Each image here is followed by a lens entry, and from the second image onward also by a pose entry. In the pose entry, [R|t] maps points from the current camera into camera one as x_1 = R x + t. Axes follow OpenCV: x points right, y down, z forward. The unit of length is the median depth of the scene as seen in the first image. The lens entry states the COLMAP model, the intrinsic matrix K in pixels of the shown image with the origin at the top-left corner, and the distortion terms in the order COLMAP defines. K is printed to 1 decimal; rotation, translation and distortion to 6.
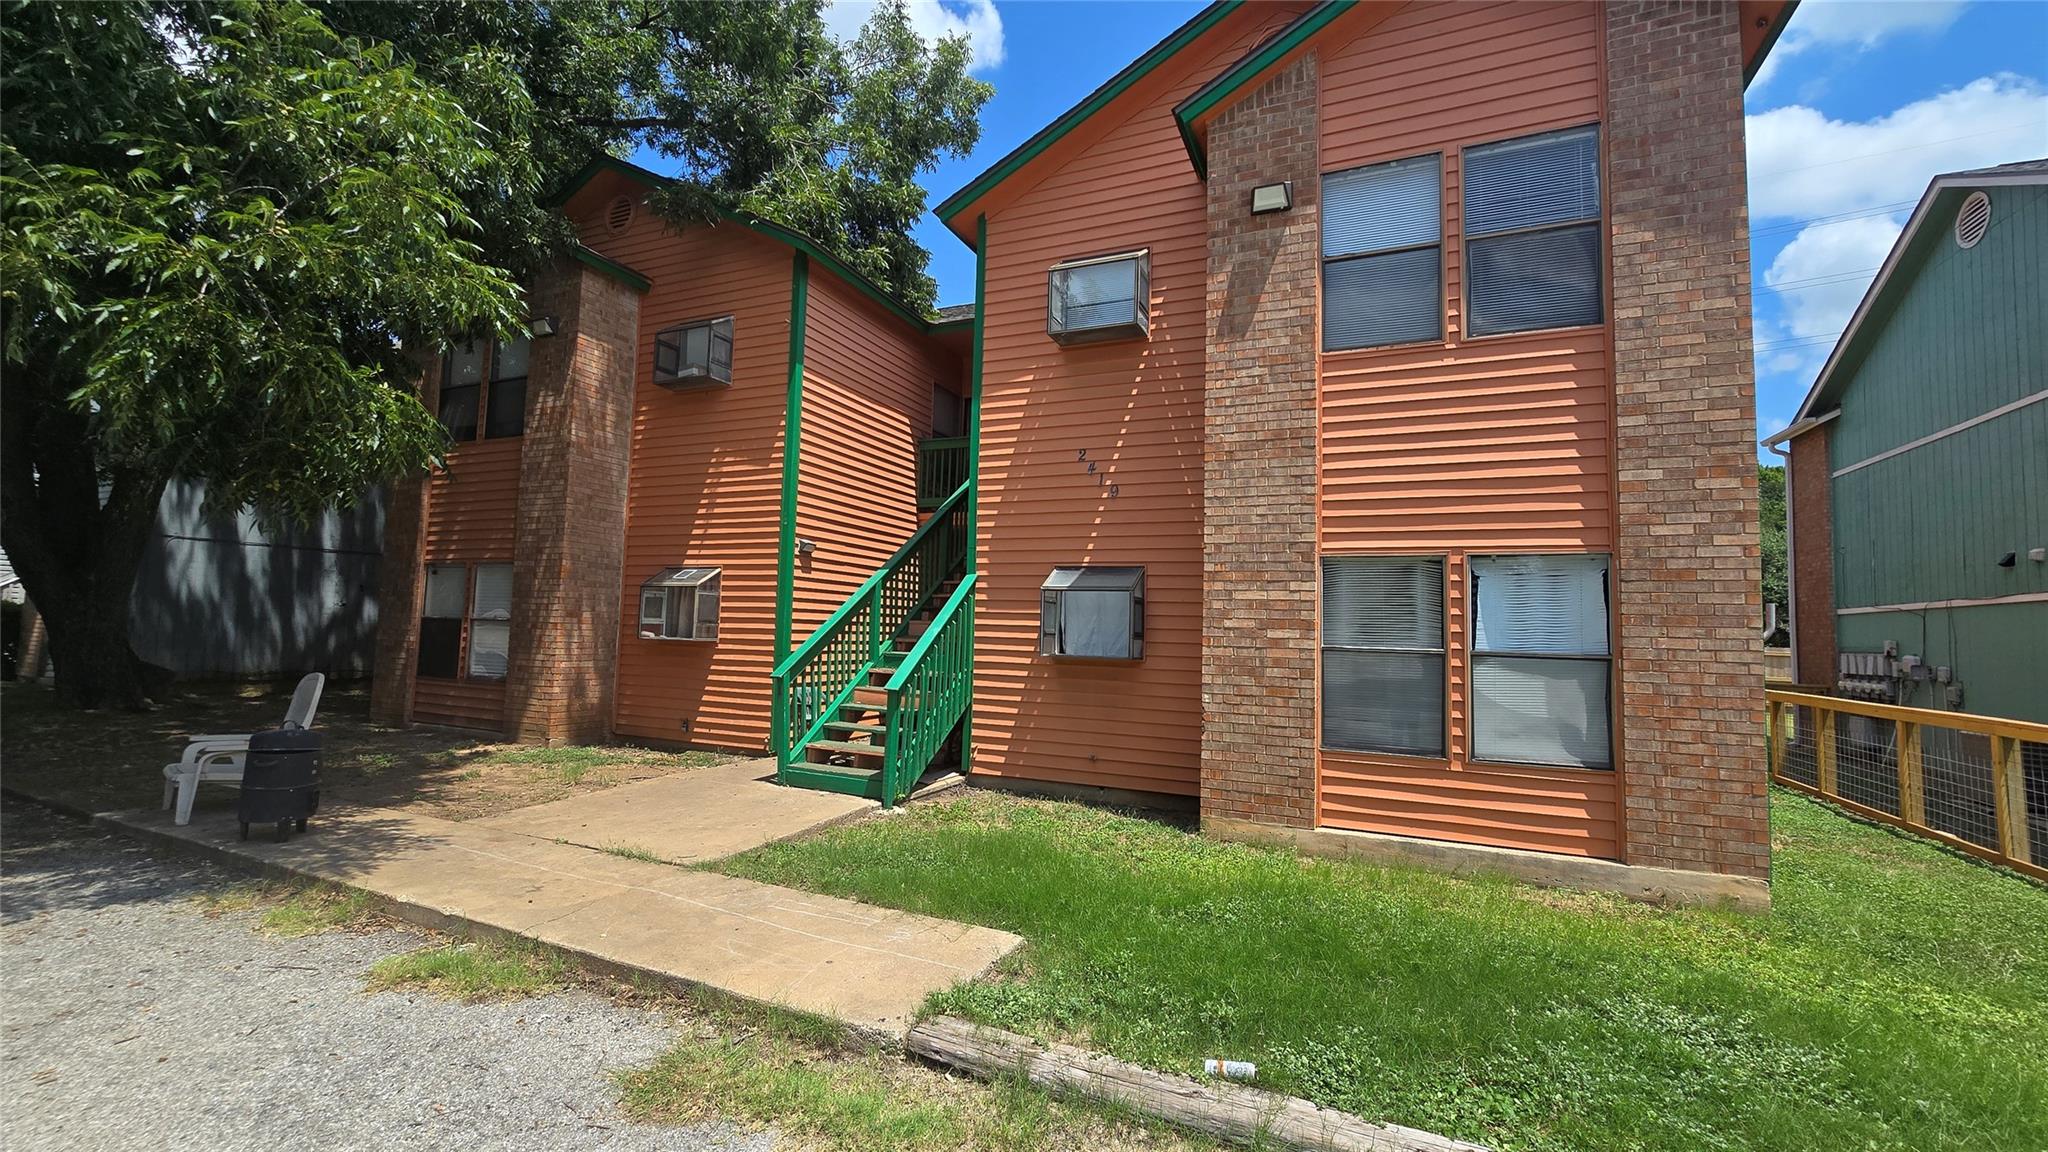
lens RADIAL K [[840.0, 0, 1018.7], [0, 840.0, 573.8], [0, 0, 1]] dist [-0.003174, 0.000504]
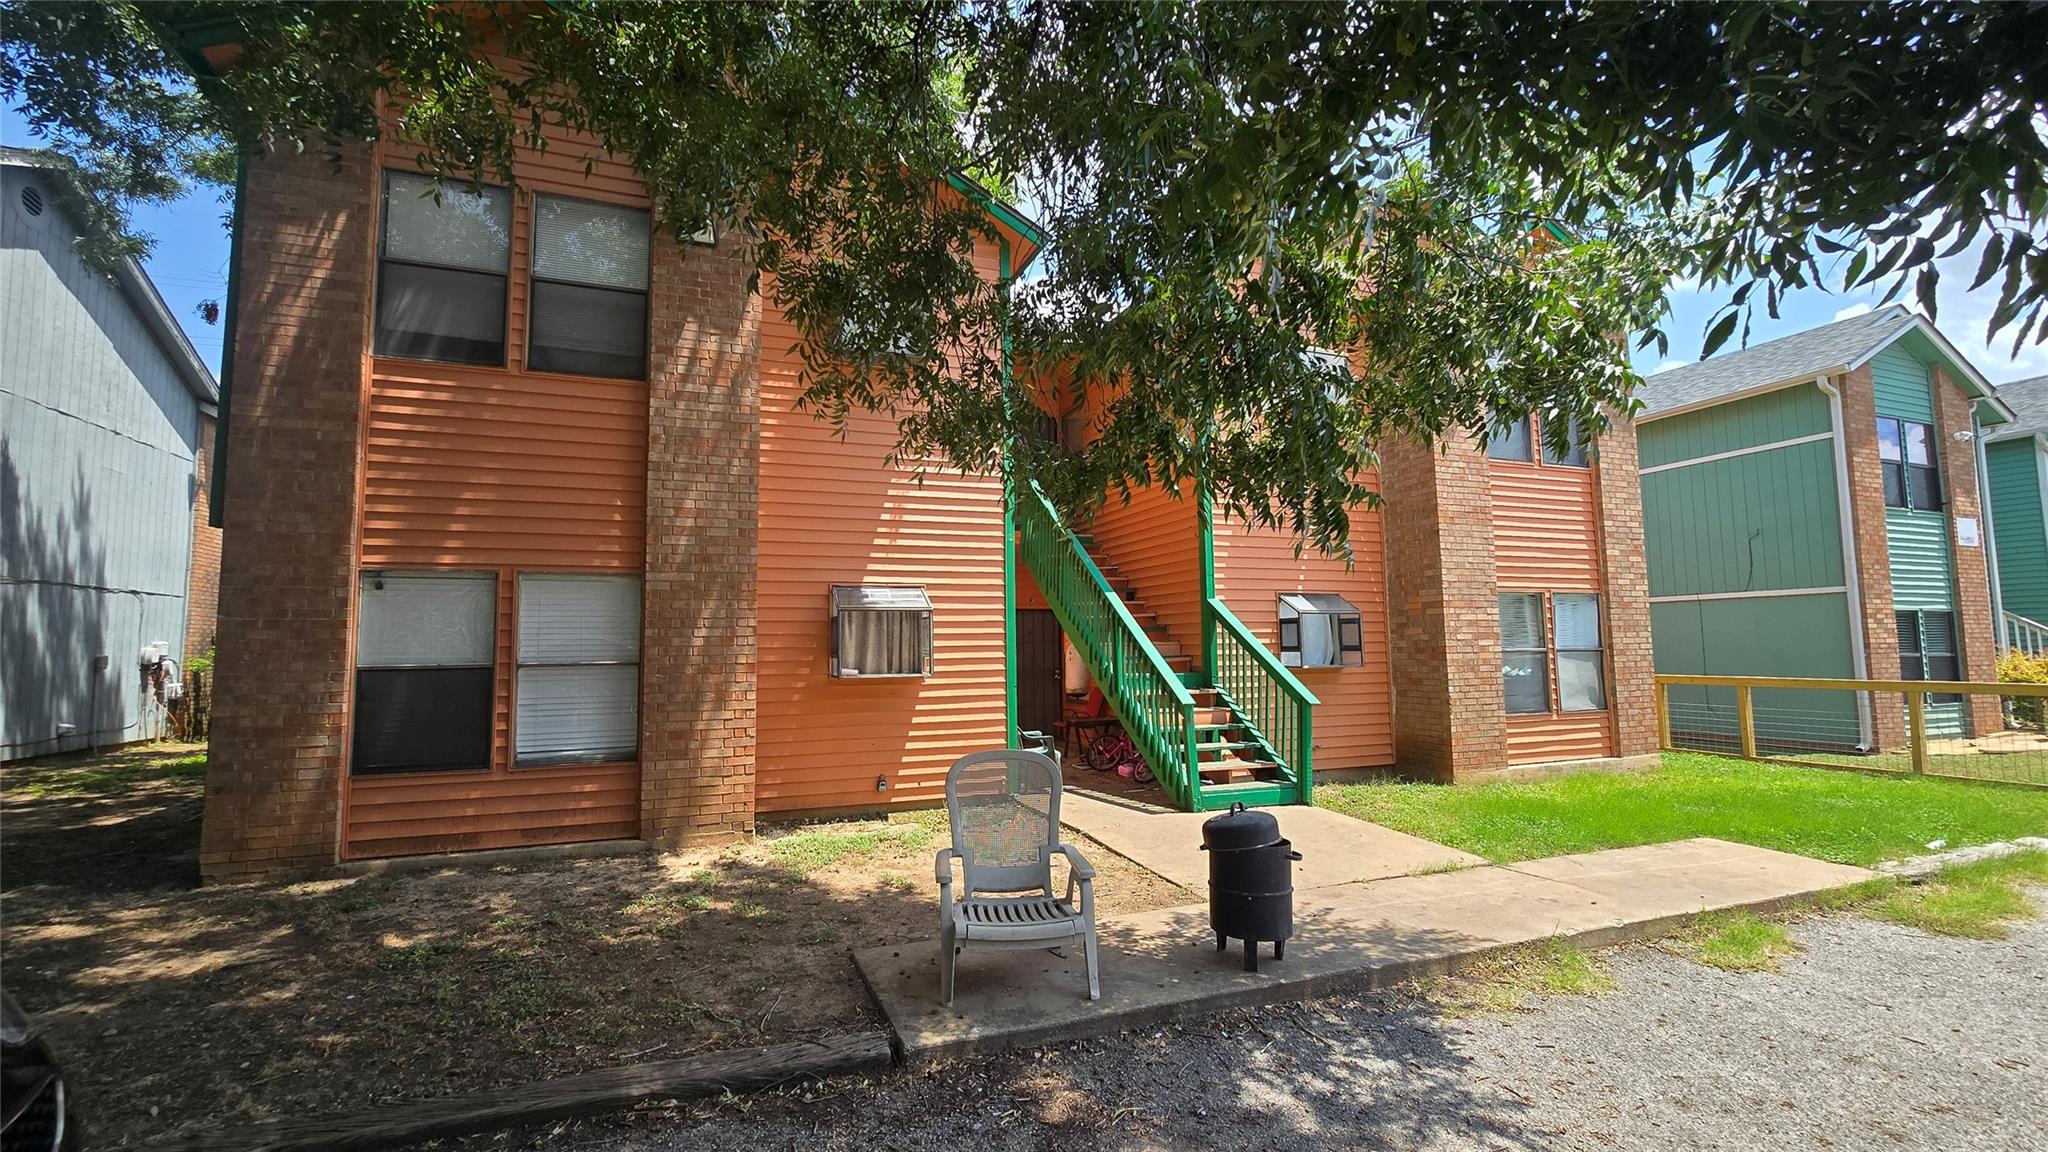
lens RADIAL K [[840.0, 0, 1018.7], [0, 840.0, 573.8], [0, 0, 1]] dist [-0.003174, 0.000504]
pose [[0.708642, 0.023962, 0.705162, -1.306817], [-0.016548, 0.999713, -0.017341, -0.011391], [-0.705375, 0.000619, 0.708835, 0.507466]]
